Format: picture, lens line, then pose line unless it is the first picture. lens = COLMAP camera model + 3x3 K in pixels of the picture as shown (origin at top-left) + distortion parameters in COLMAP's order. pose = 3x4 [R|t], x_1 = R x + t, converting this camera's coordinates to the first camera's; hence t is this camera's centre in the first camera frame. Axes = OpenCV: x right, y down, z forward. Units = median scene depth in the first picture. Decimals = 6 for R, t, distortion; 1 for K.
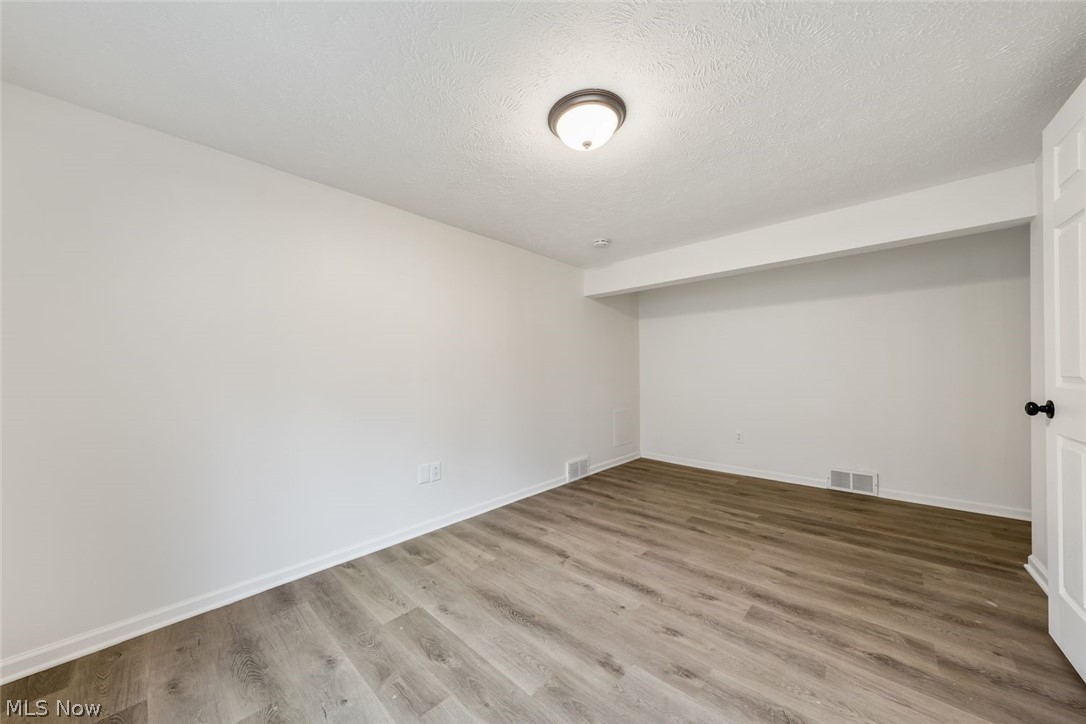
lens RADIAL K [[378.5, 0, 536.0], [0, 378.5, 365.0], [0, 0, 1]] dist [0.000596, 0.000139]
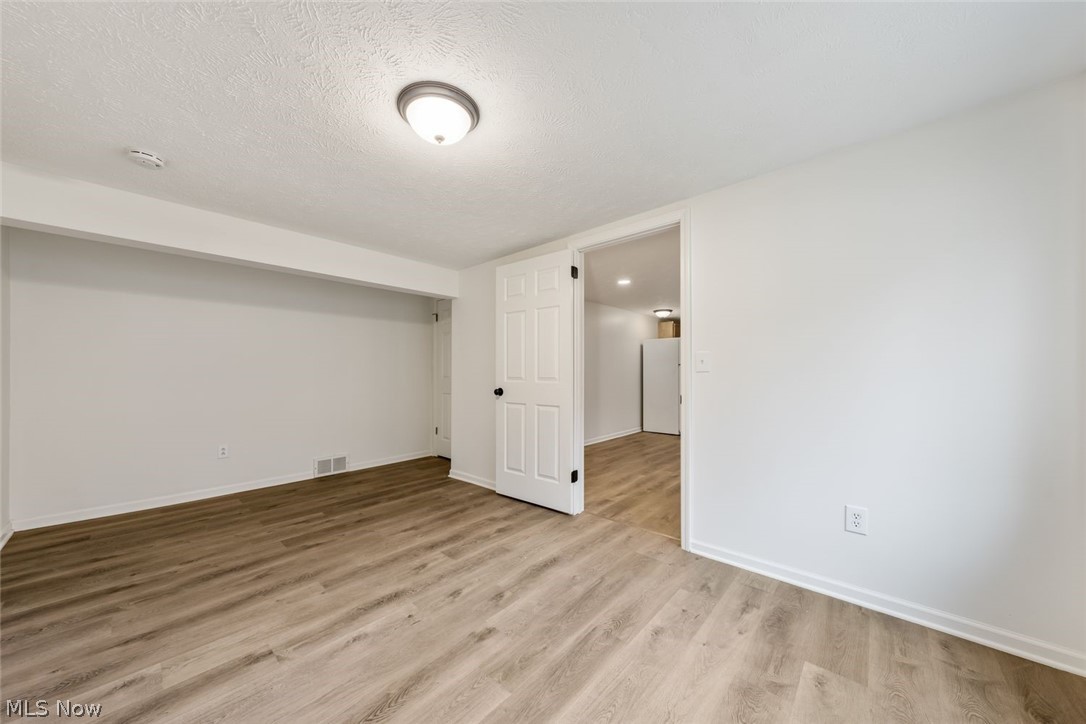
lens RADIAL K [[373.7, 0, 536.6], [0, 373.7, 366.3], [0, 0, 1]] dist [-0.000490, 0.000200]
pose [[-0.015504, 0.028575, 0.999471, -0.584120], [-0.017141, 0.999437, -0.028840, 0.016762], [-0.999733, -0.017579, -0.015006, 0.544516]]
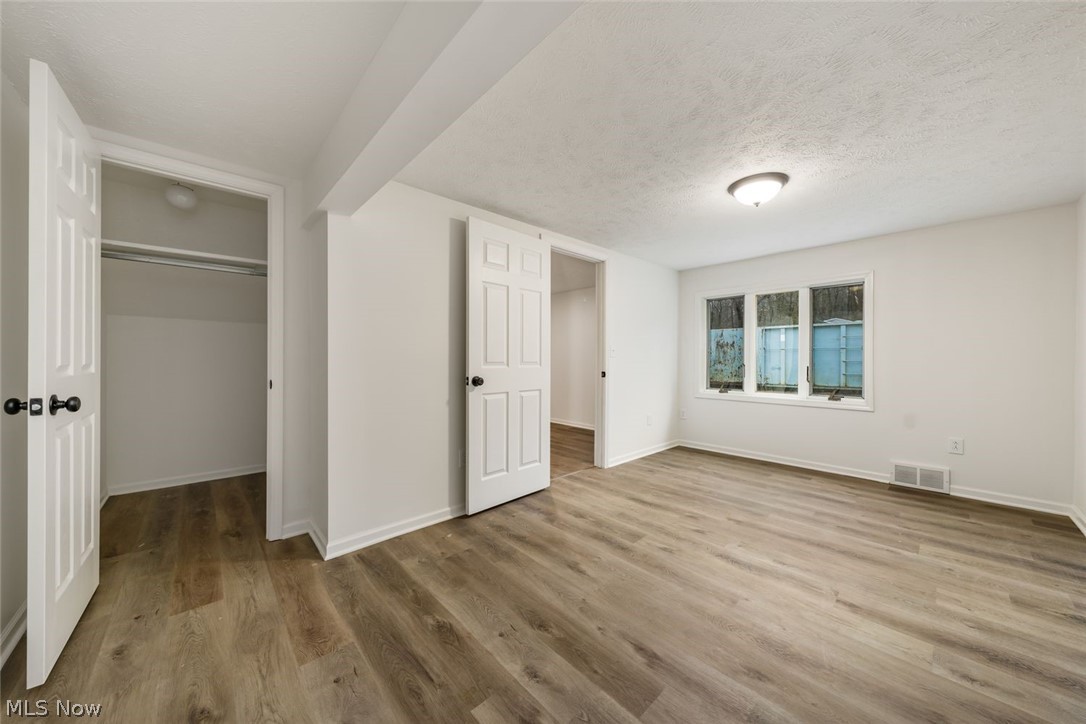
lens RADIAL K [[370.0, 0, 539.8], [0, 370.0, 360.9], [0, 0, 1]] dist [-0.001514, 0.000111]
pose [[-0.997094, 0.007305, 0.075827, 0.613665], [0.006130, 0.999858, -0.015713, 0.033630], [-0.075931, -0.015202, -0.996997, 1.768737]]
